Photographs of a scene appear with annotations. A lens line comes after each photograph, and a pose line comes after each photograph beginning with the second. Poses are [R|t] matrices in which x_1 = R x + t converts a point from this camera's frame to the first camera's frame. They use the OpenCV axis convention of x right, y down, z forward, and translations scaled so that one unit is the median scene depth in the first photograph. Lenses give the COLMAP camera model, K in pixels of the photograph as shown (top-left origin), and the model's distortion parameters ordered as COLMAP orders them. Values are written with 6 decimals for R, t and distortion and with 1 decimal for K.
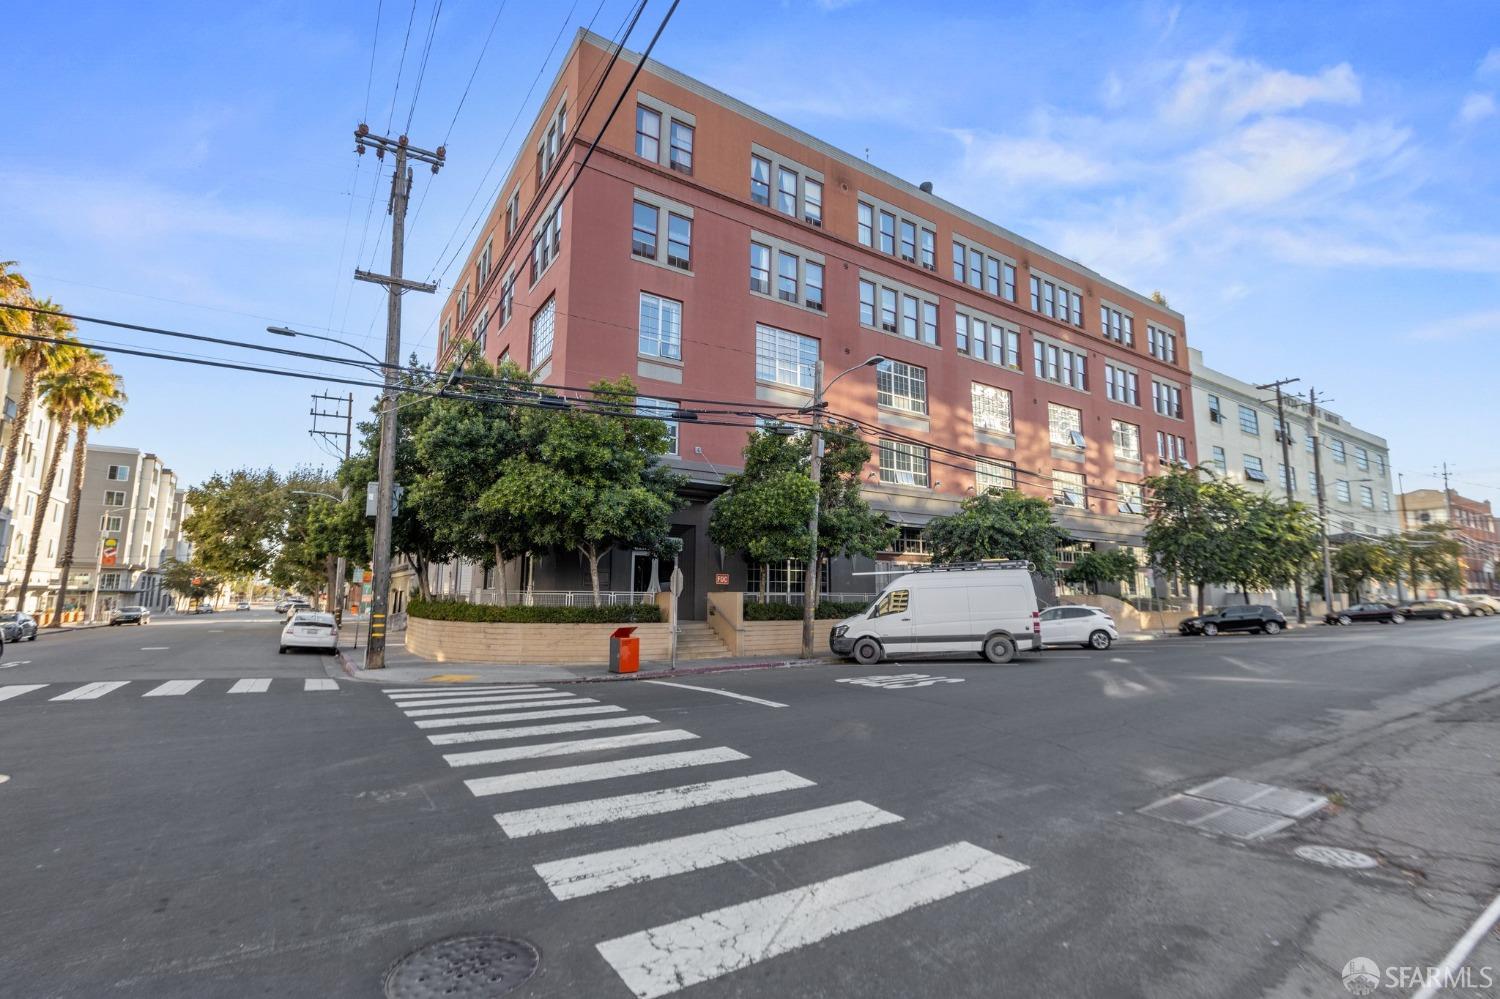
lens RADIAL K [[671.7, 0, 747.8], [0, 671.7, 505.1], [0, 0, 1]] dist [0.001288, 0.000255]
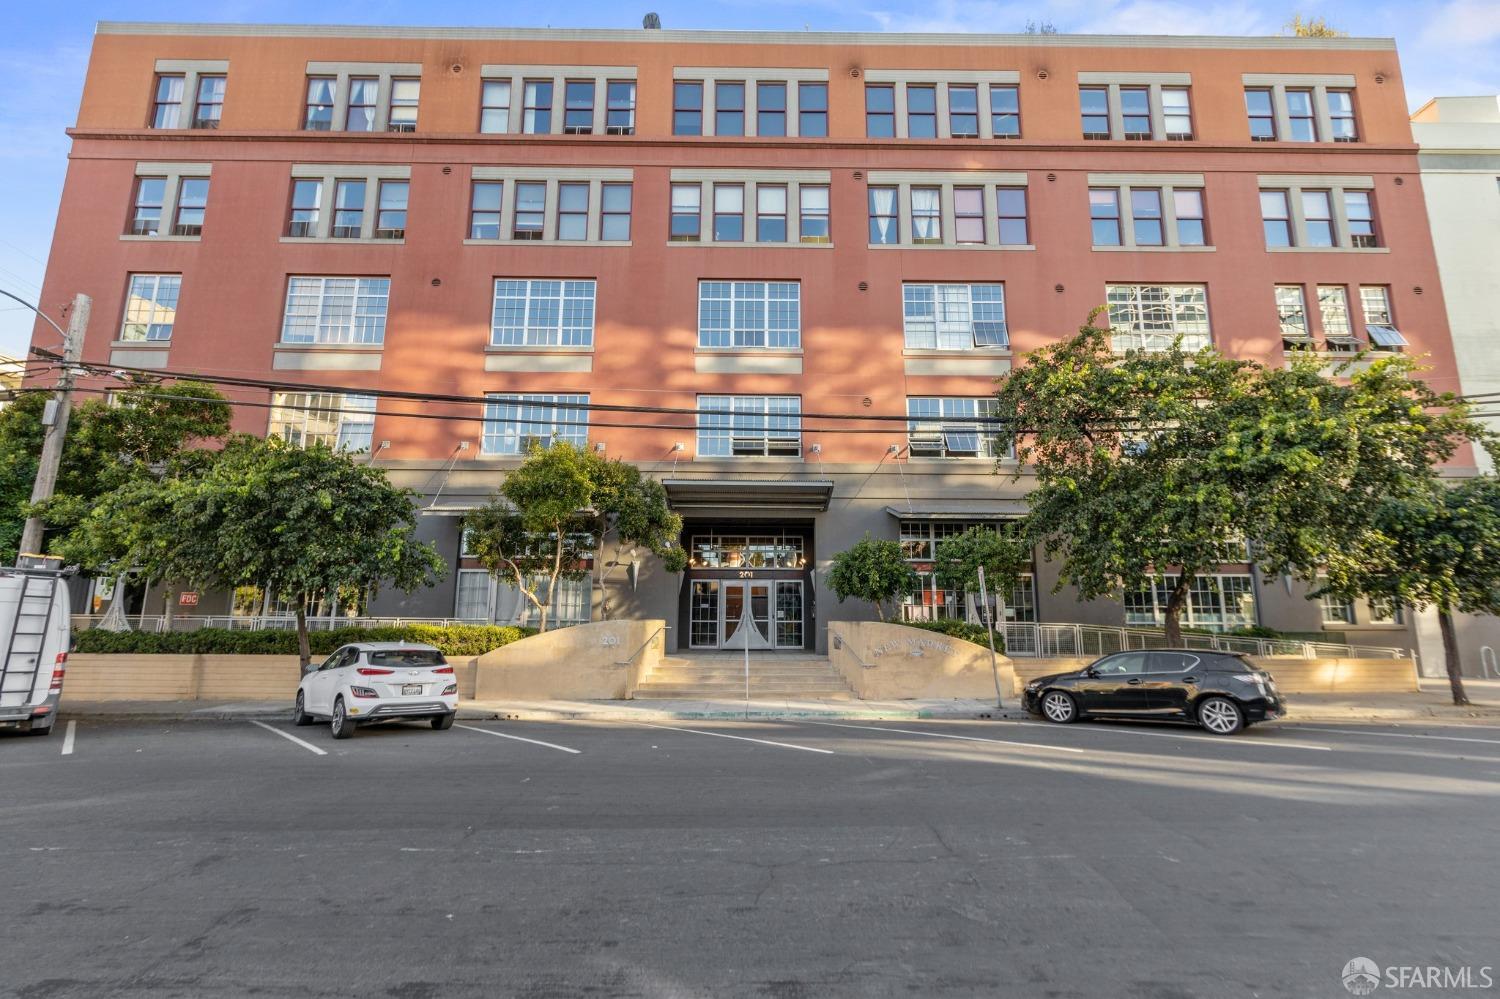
lens RADIAL K [[710.5, 0, 752.4], [0, 710.5, 491.2], [0, 0, 1]] dist [-0.000134, -0.000138]
pose [[0.836102, -0.093988, -0.540463, 0.743174], [0.065792, 0.995283, -0.071300, 0.065287], [0.544615, 0.024056, 0.838341, 0.492902]]
